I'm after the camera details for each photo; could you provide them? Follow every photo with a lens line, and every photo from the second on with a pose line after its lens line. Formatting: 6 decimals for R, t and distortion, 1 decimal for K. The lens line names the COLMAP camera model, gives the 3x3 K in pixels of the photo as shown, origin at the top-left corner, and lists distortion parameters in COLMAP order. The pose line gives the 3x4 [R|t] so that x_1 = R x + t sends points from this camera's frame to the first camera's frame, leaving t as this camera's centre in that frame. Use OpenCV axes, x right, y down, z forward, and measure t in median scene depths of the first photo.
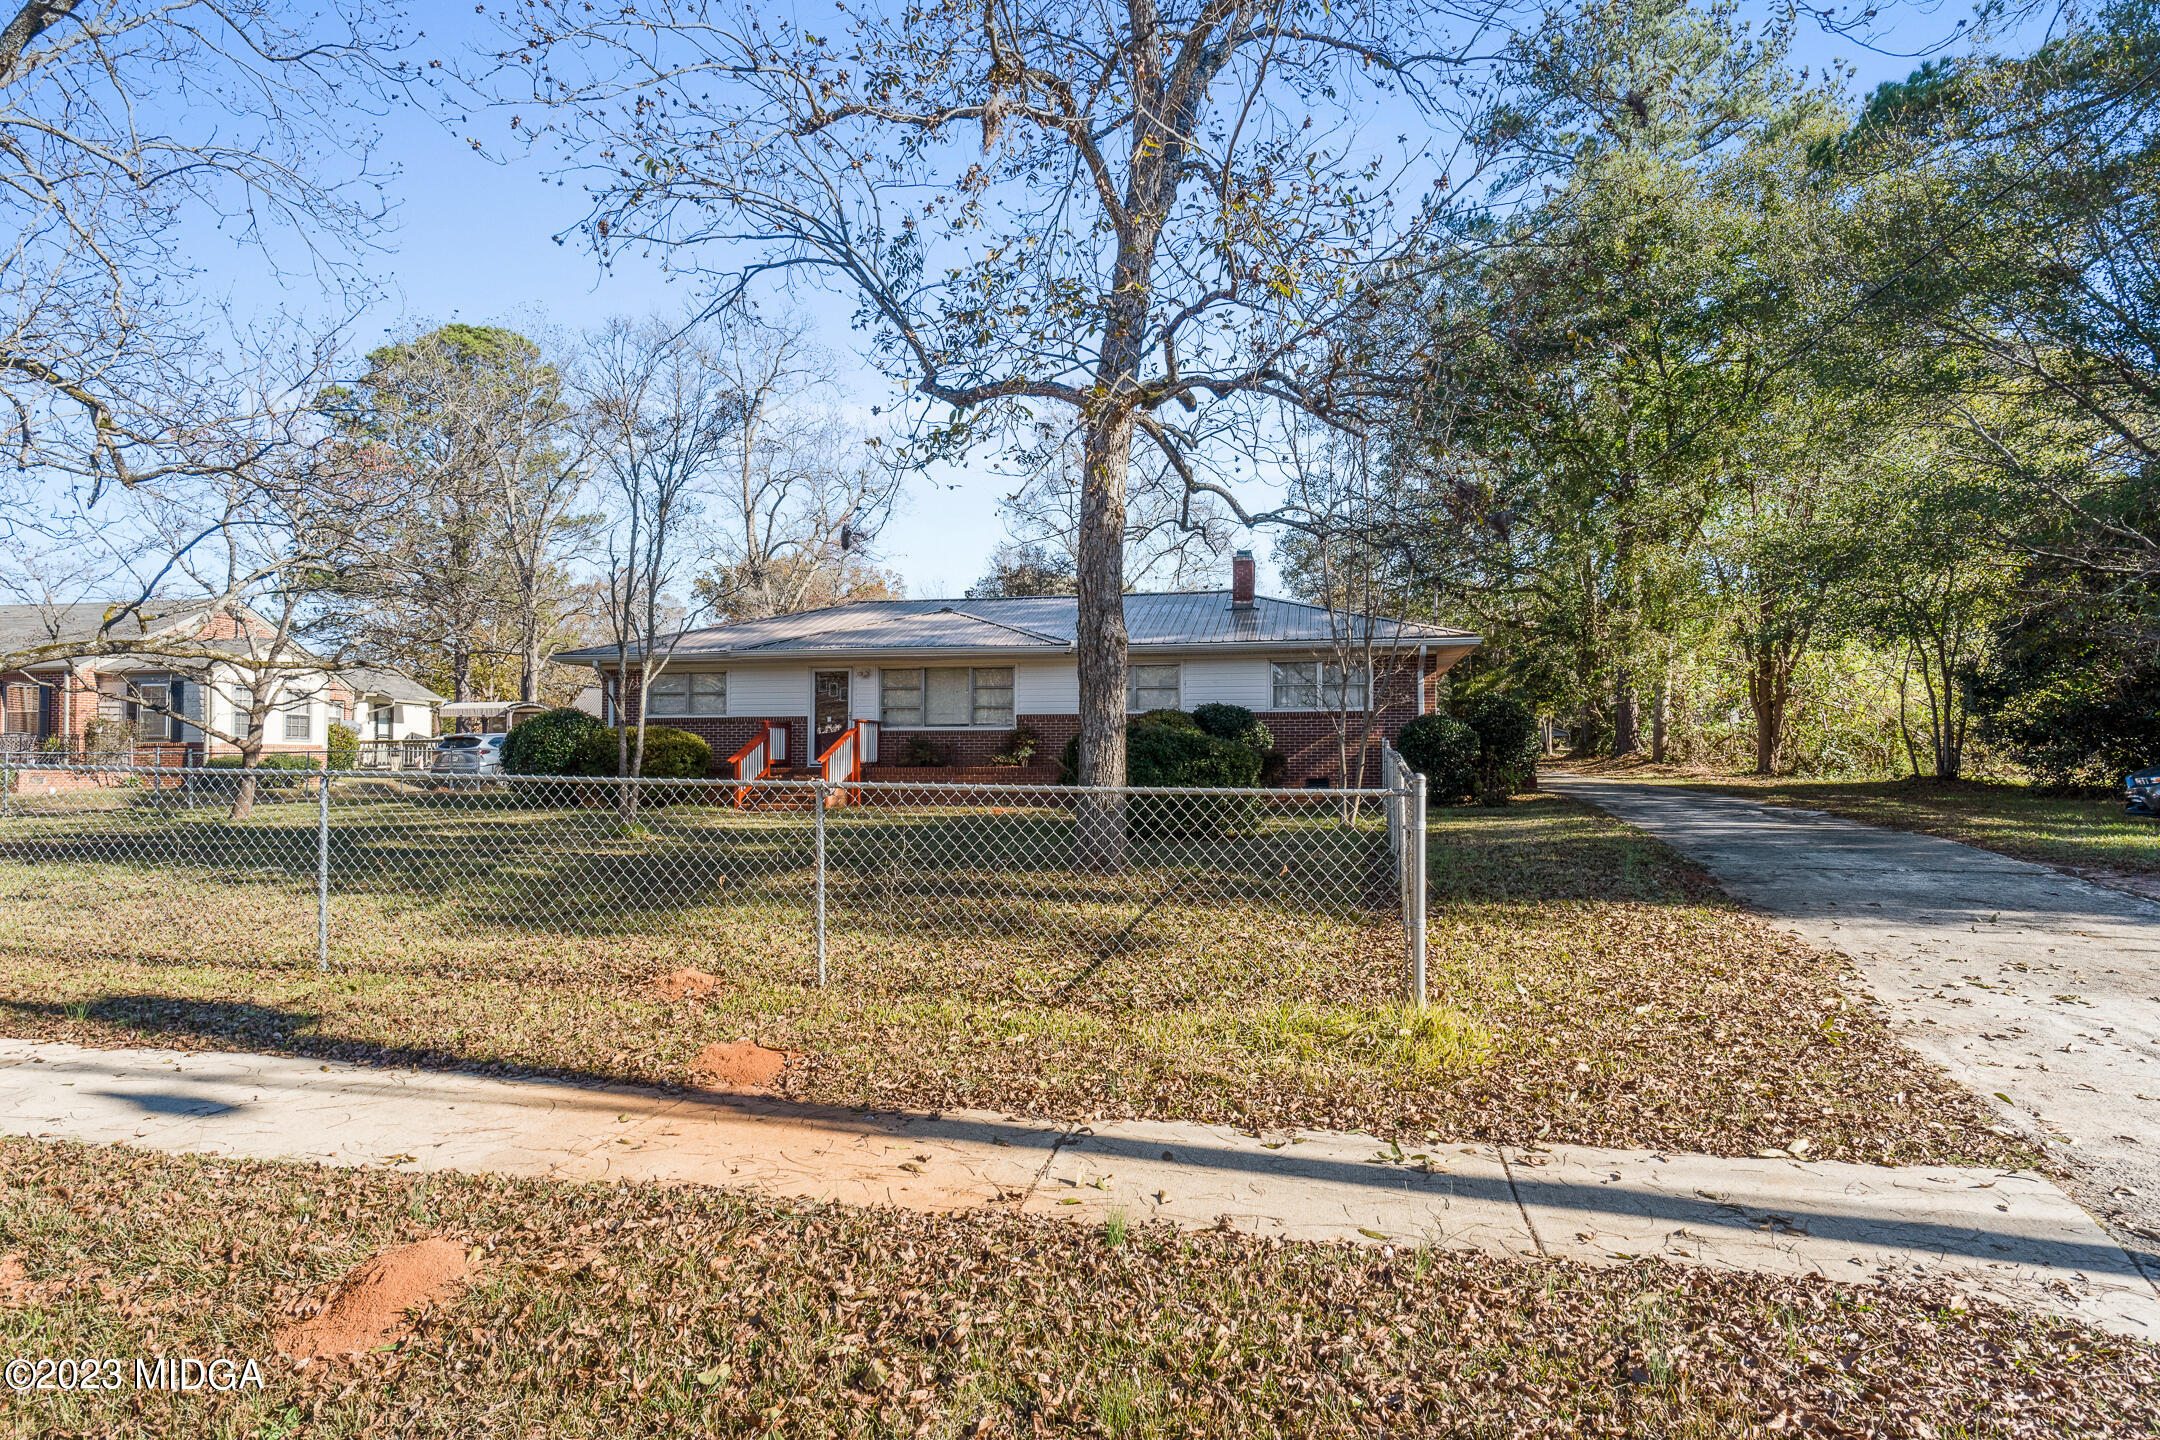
lens RADIAL K [[1388.3, 0, 1077.2], [0, 1388.3, 717.1], [0, 0, 1]] dist [0.006193, 0.000370]
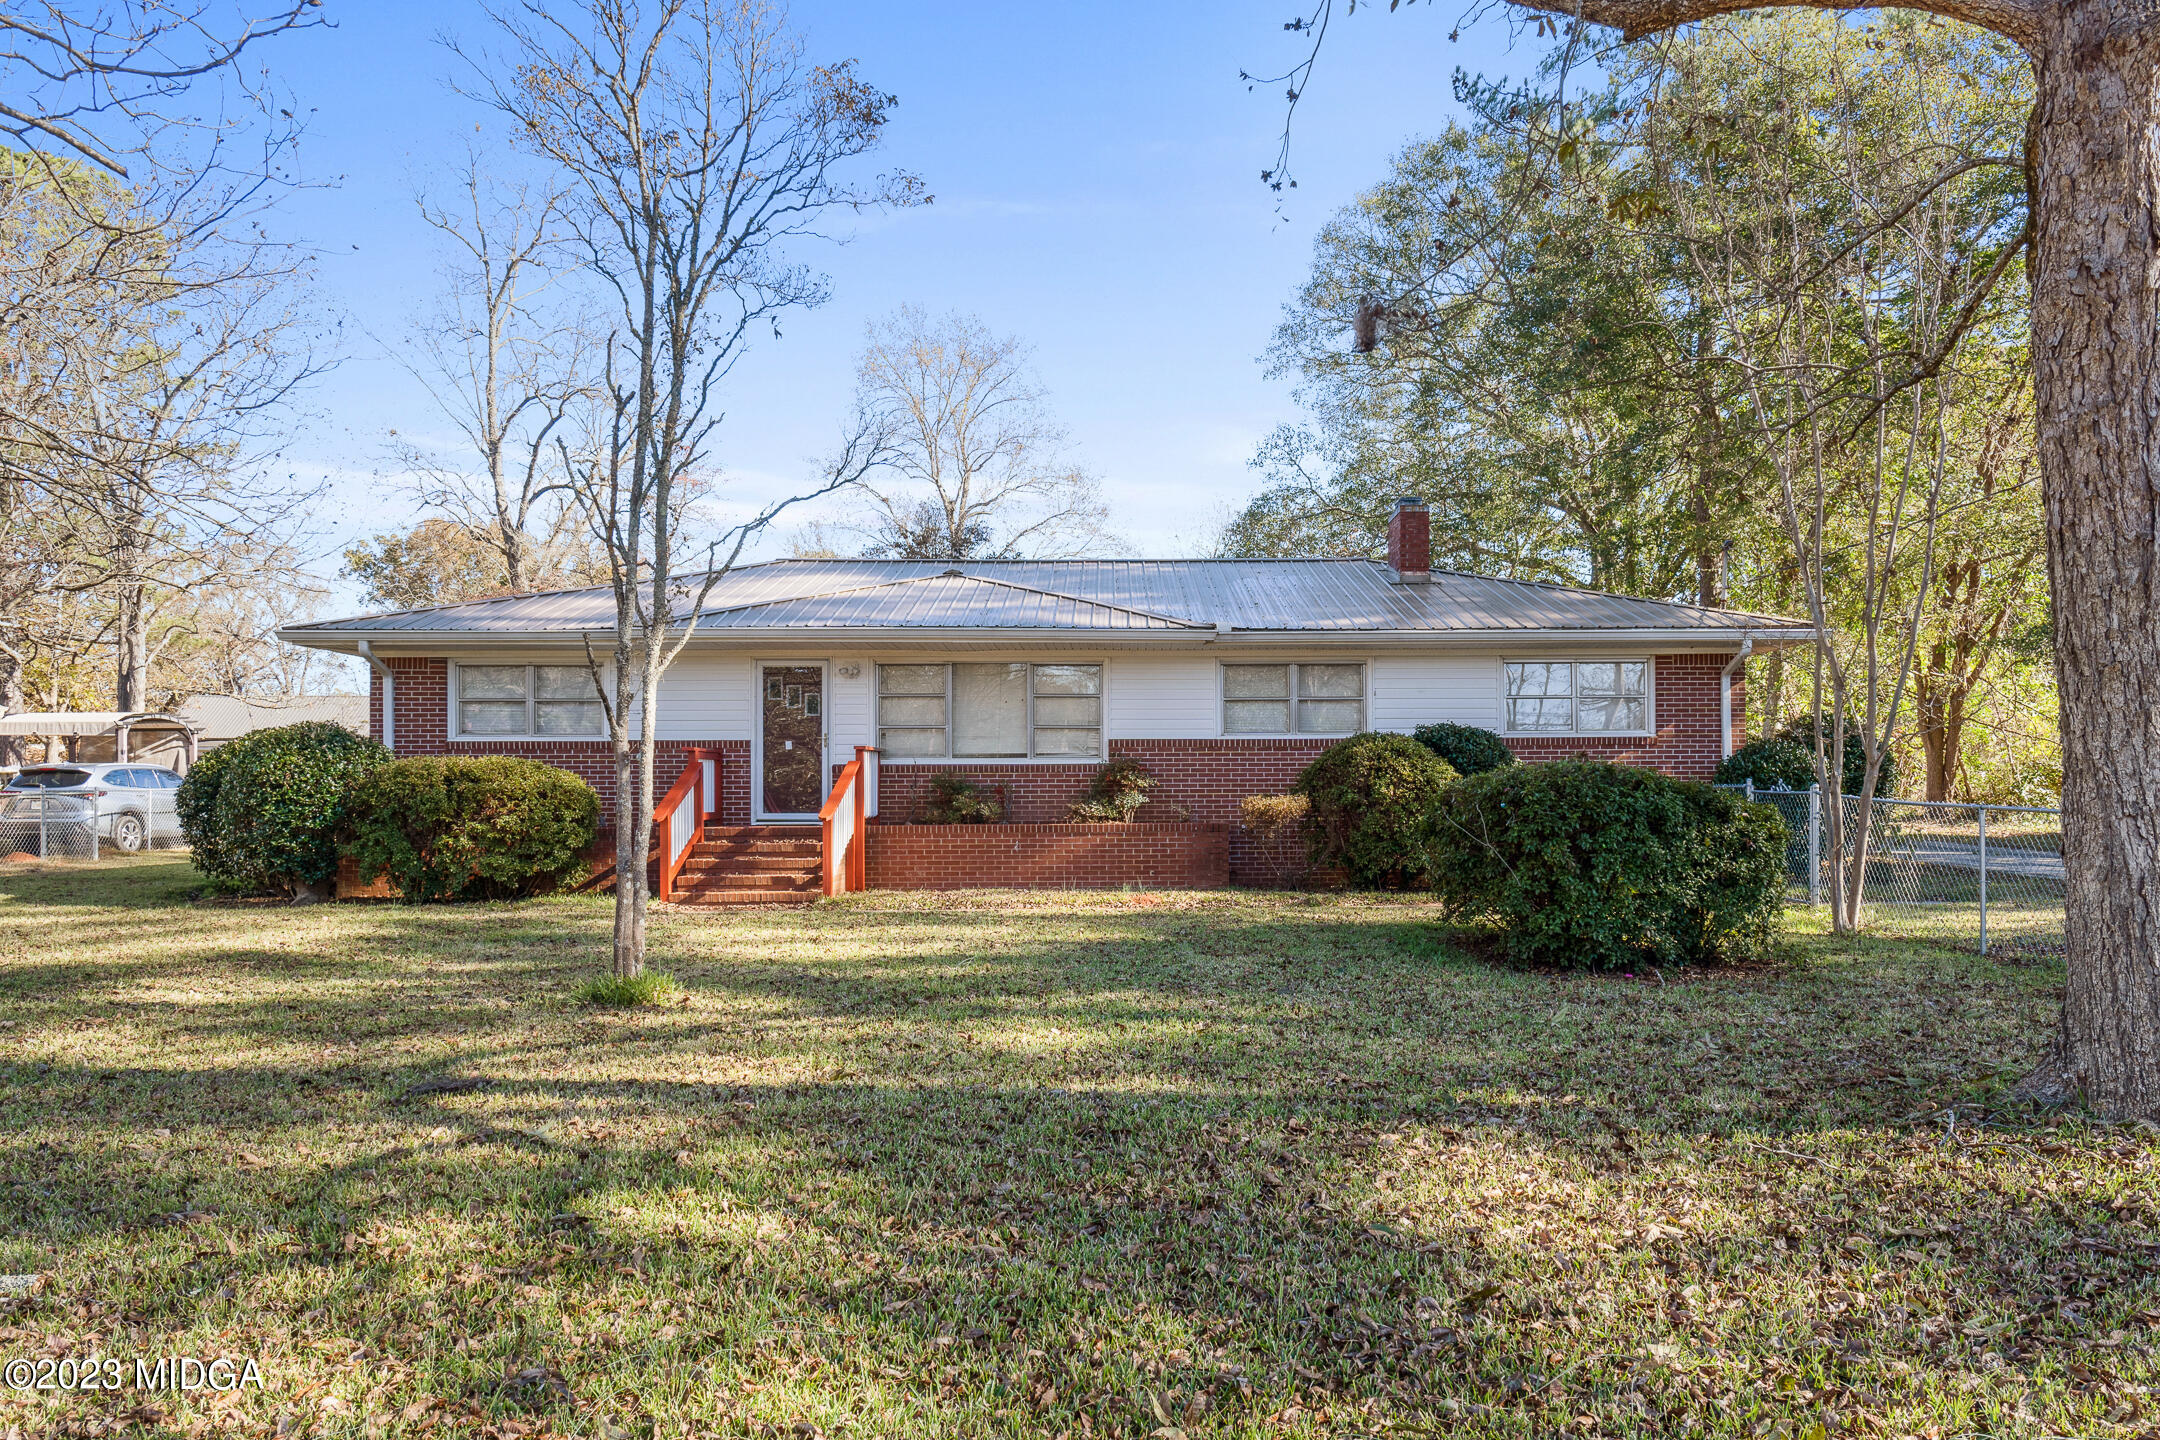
lens RADIAL K [[1505.2, 0, 1082.6], [0, 1505.2, 726.4], [0, 0, 1]] dist [-0.005846, -0.000135]
pose [[0.972943, 0.006696, 0.230947, -0.207068], [-0.005064, 0.999958, -0.007657, -0.002214], [-0.230989, 0.006281, 0.972936, 0.339132]]
